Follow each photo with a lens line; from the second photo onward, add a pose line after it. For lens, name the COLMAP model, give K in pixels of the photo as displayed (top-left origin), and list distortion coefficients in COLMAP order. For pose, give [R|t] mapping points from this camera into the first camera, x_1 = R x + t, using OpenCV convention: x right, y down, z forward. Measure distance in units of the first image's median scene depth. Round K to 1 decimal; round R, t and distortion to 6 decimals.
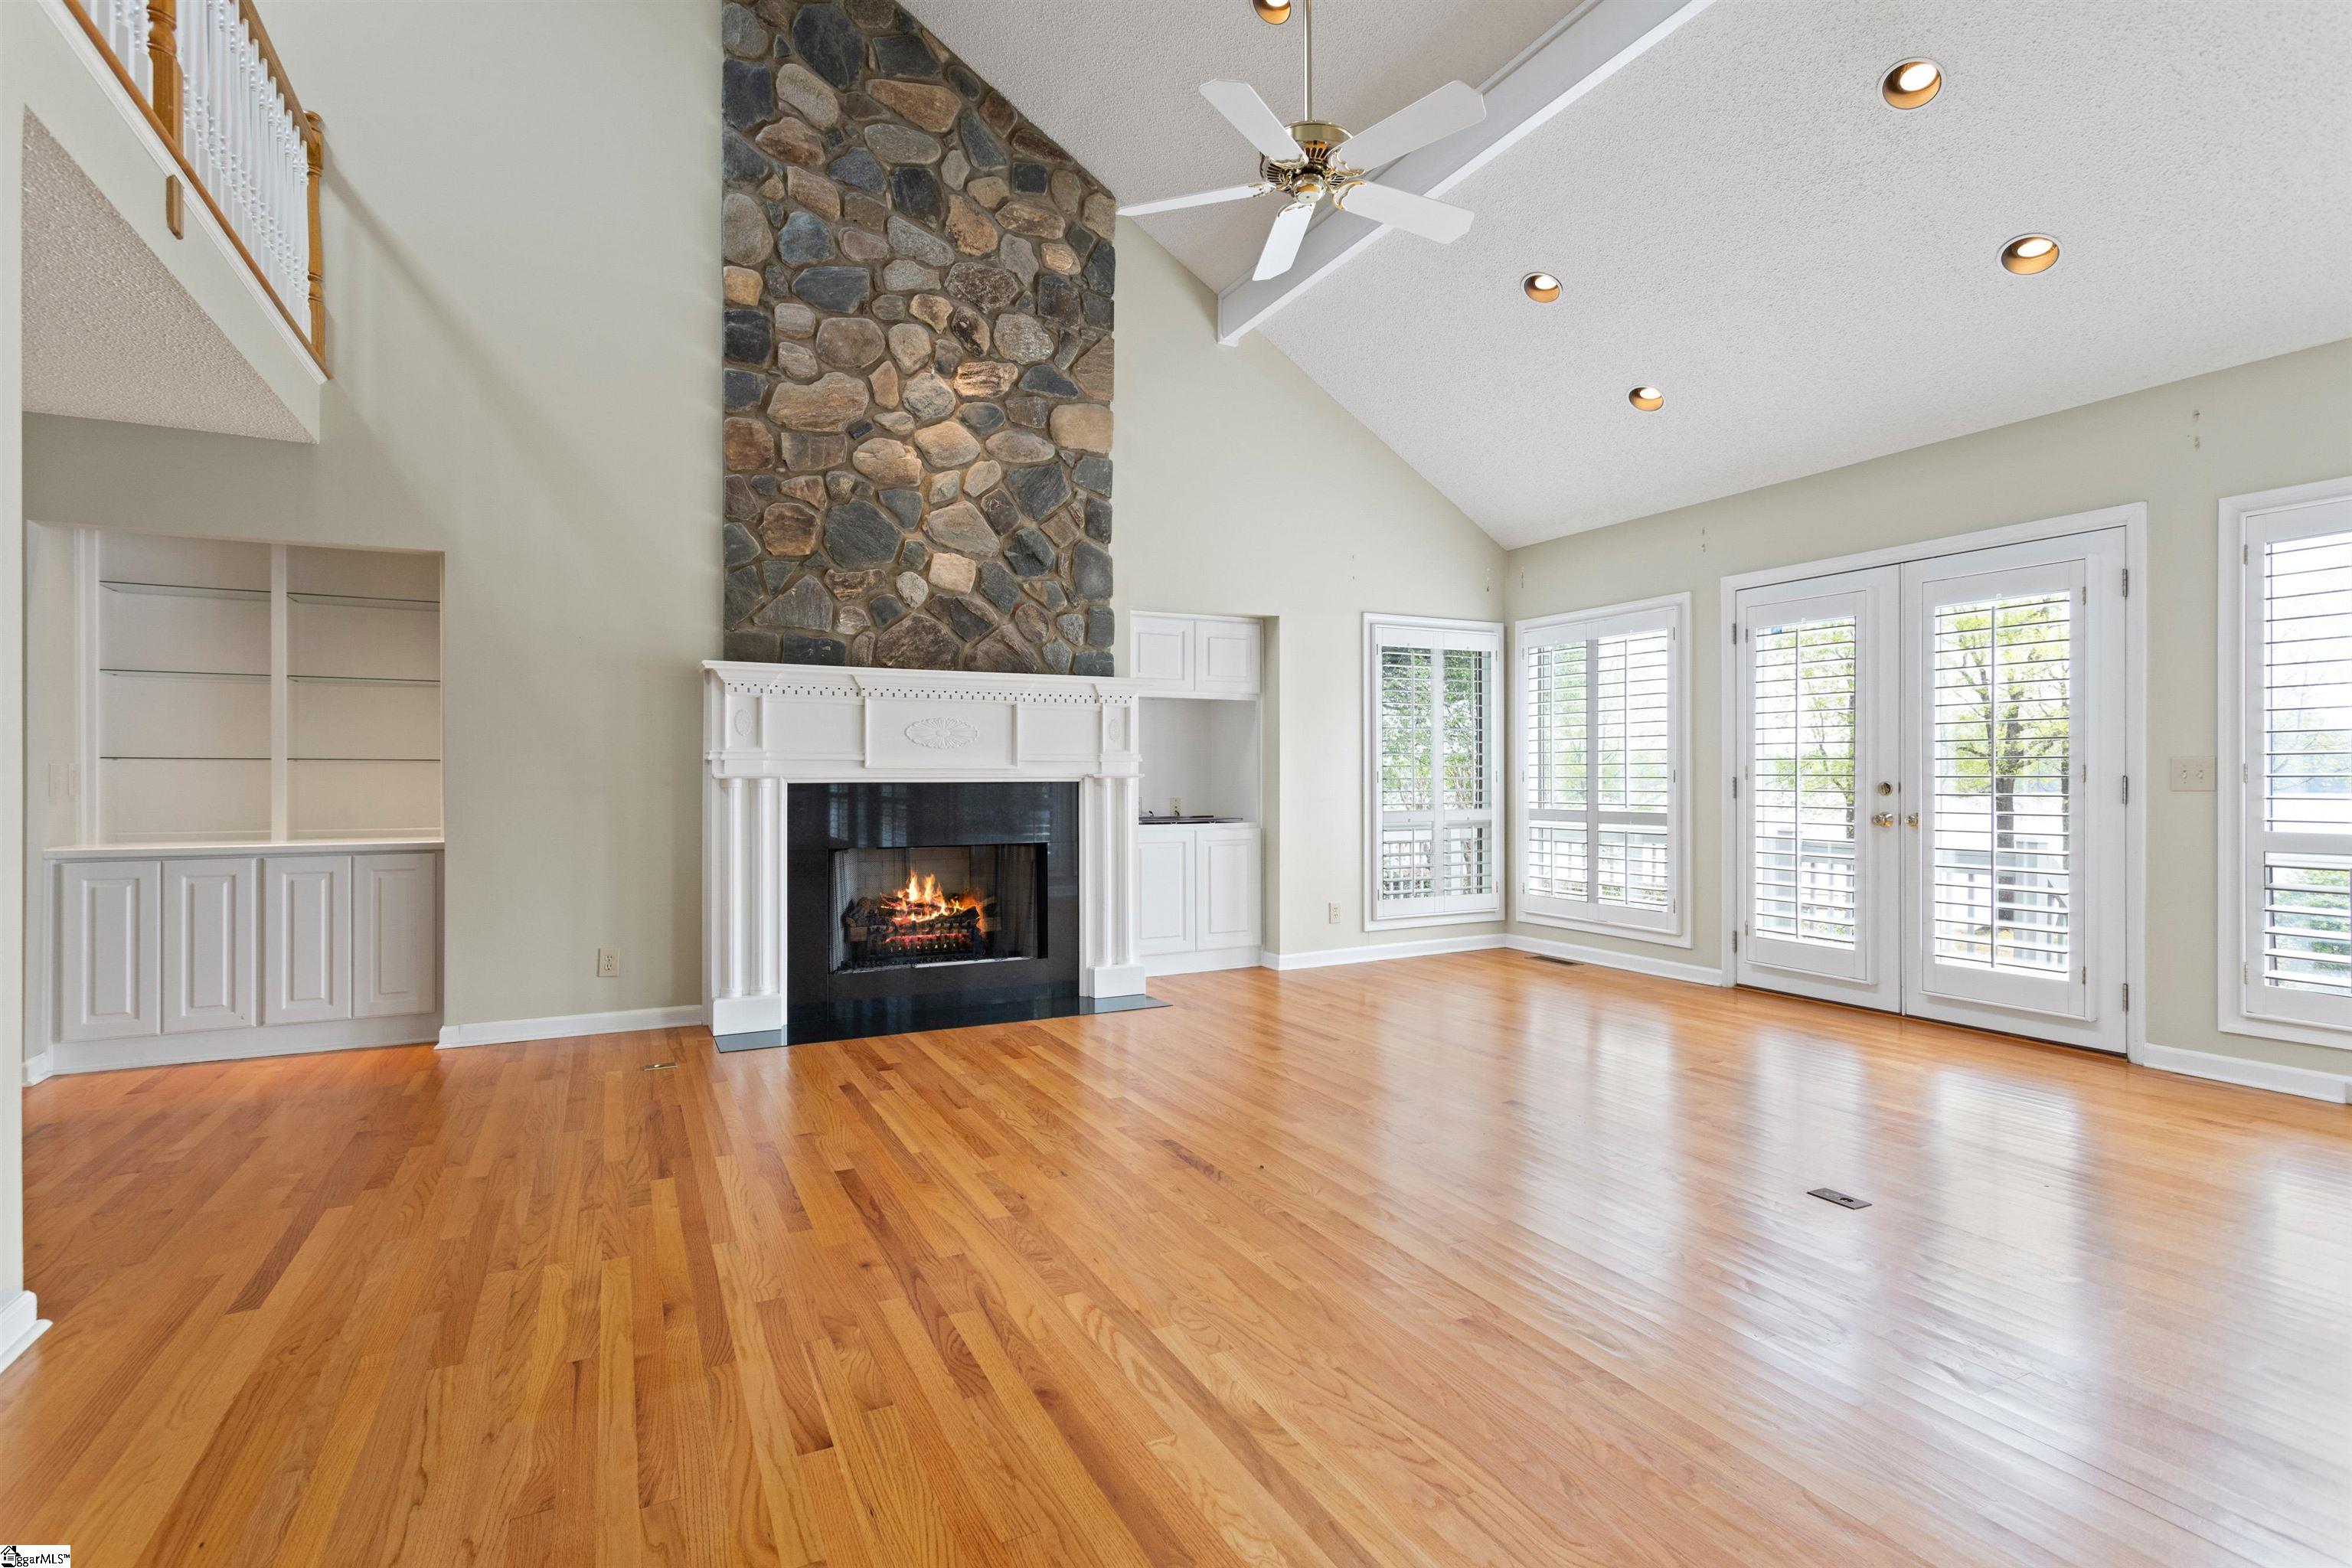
lens RADIAL K [[1111.2, 0, 1171.6], [0, 1111.2, 788.5], [0, 0, 1]] dist [-0.001800, -0.000139]
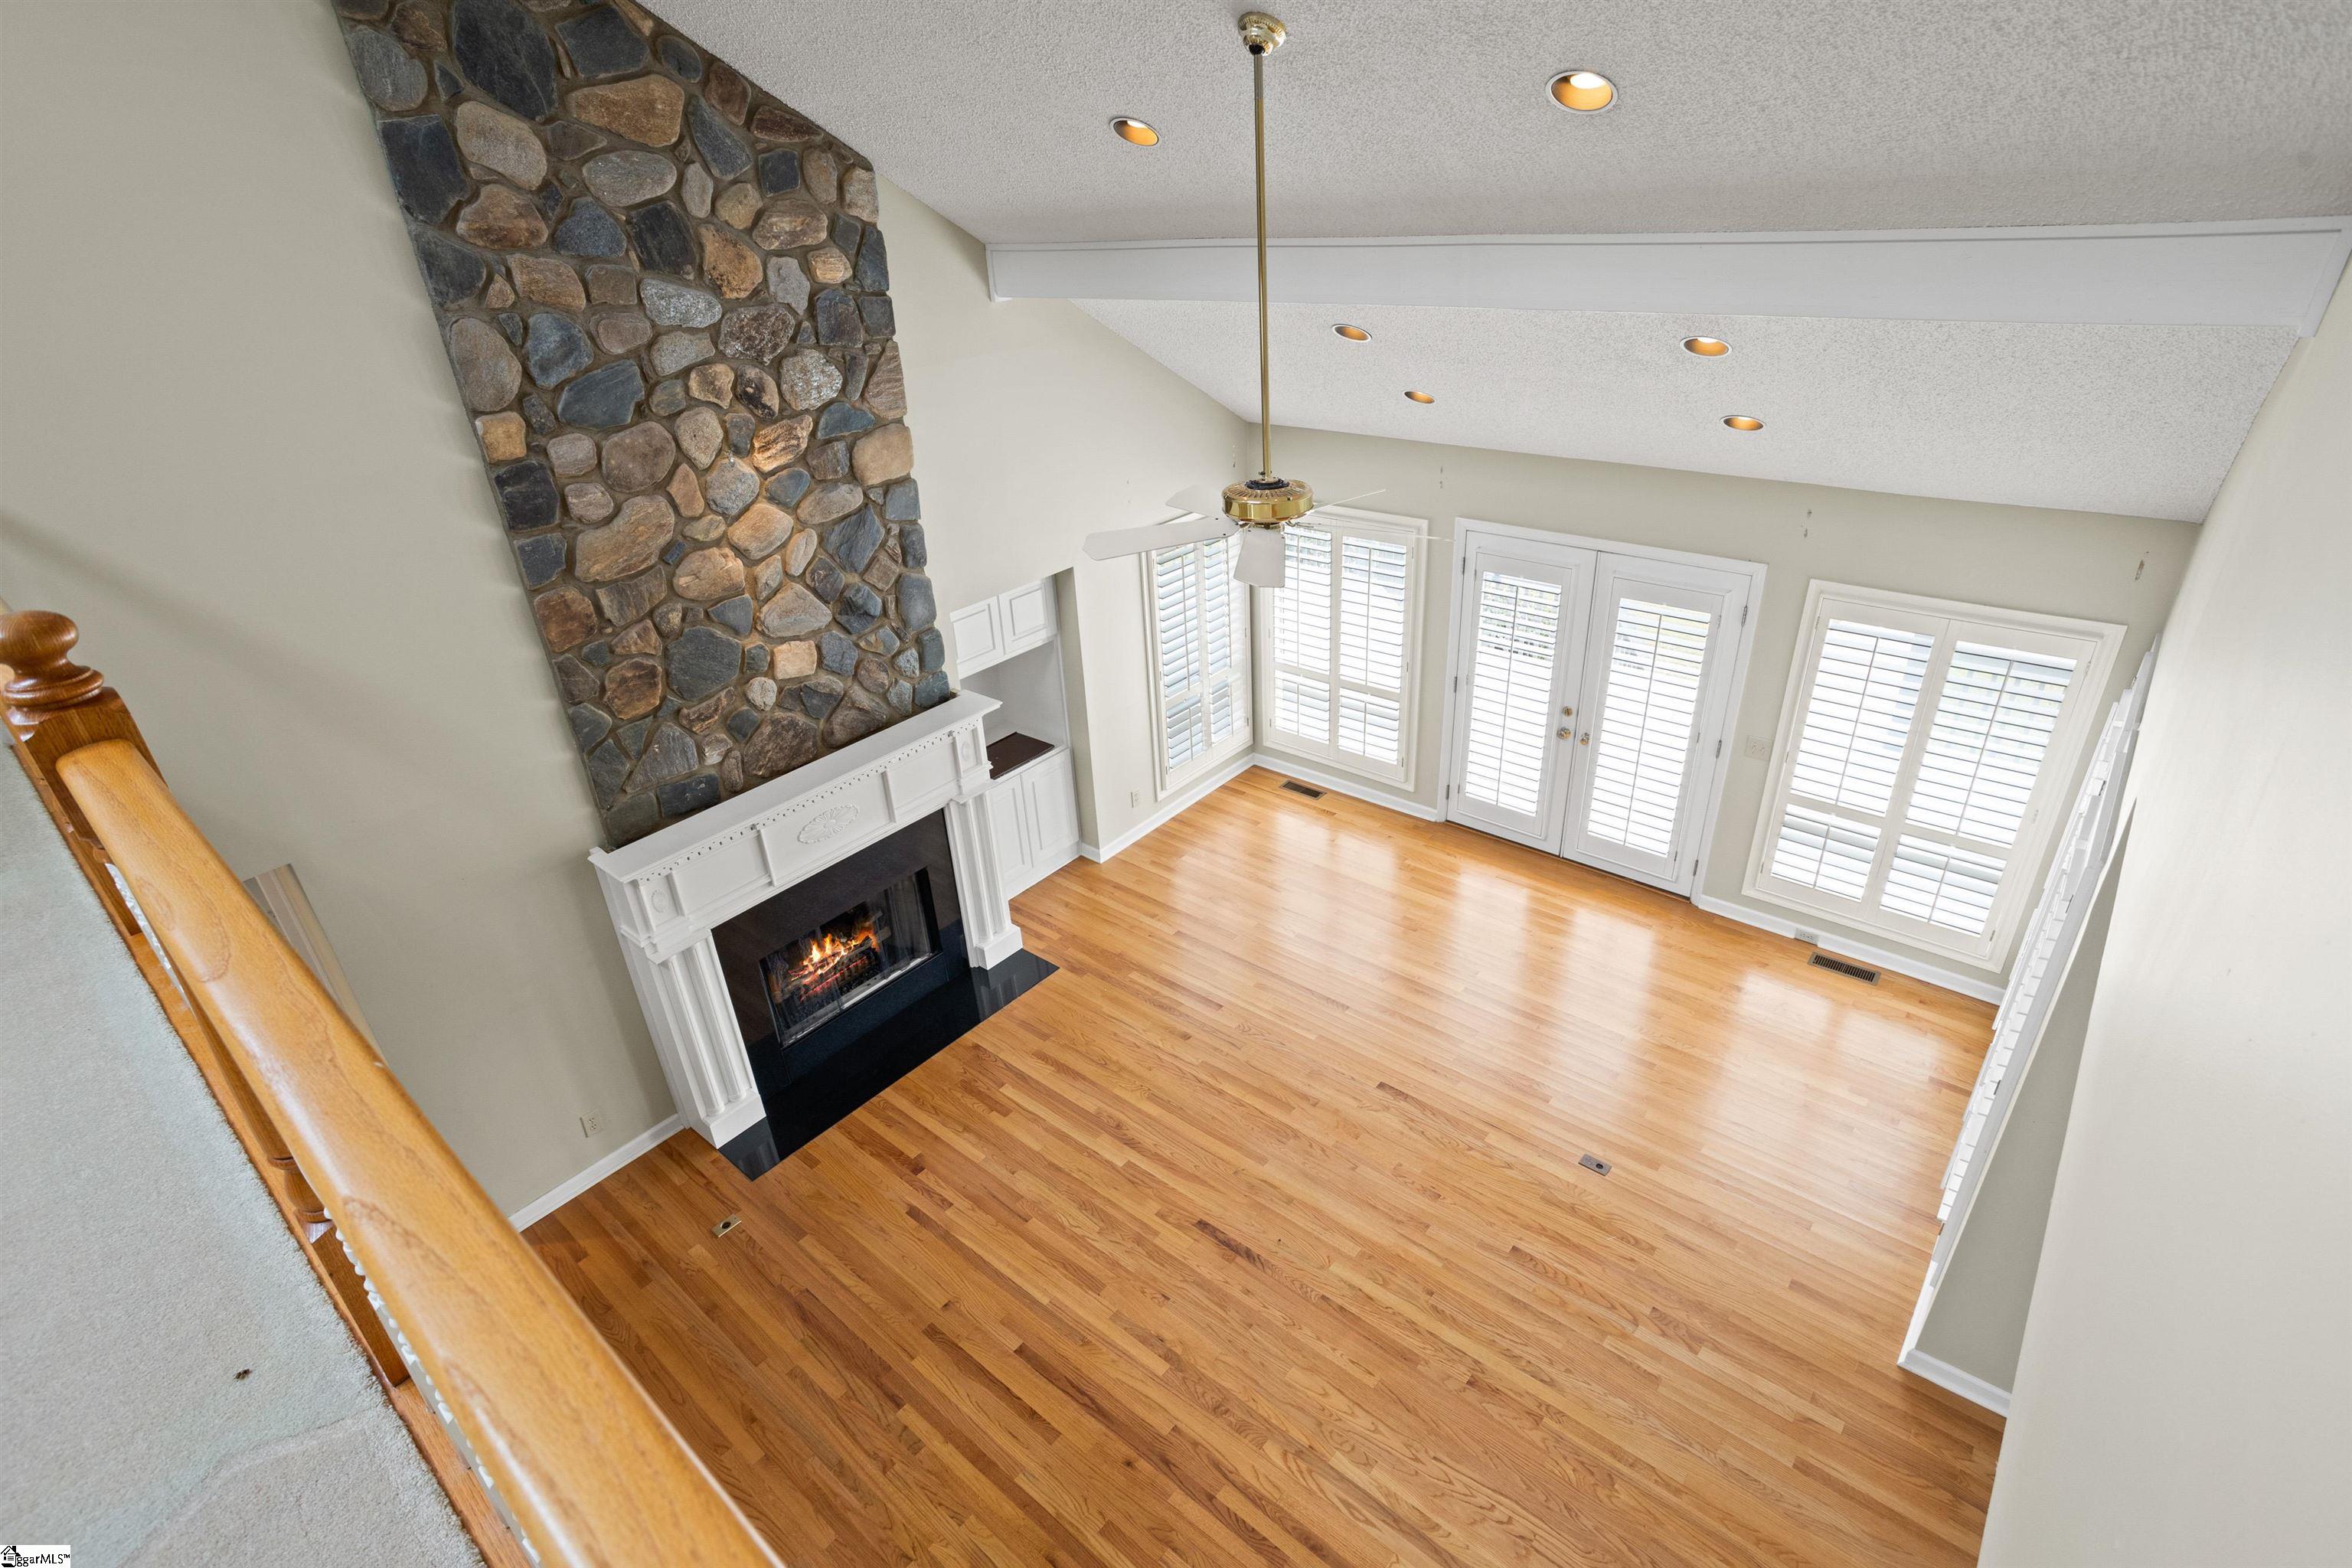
lens RADIAL K [[1132.7, 0, 1163.1], [0, 1132.7, 790.2], [0, 0, 1]] dist [-0.050552, 0.032777]
pose [[0.921360, -0.225548, 0.316580, -0.242357], [0.055042, 0.881936, 0.468145, -0.544934], [-0.384793, -0.413905, 0.824995, 0.028334]]
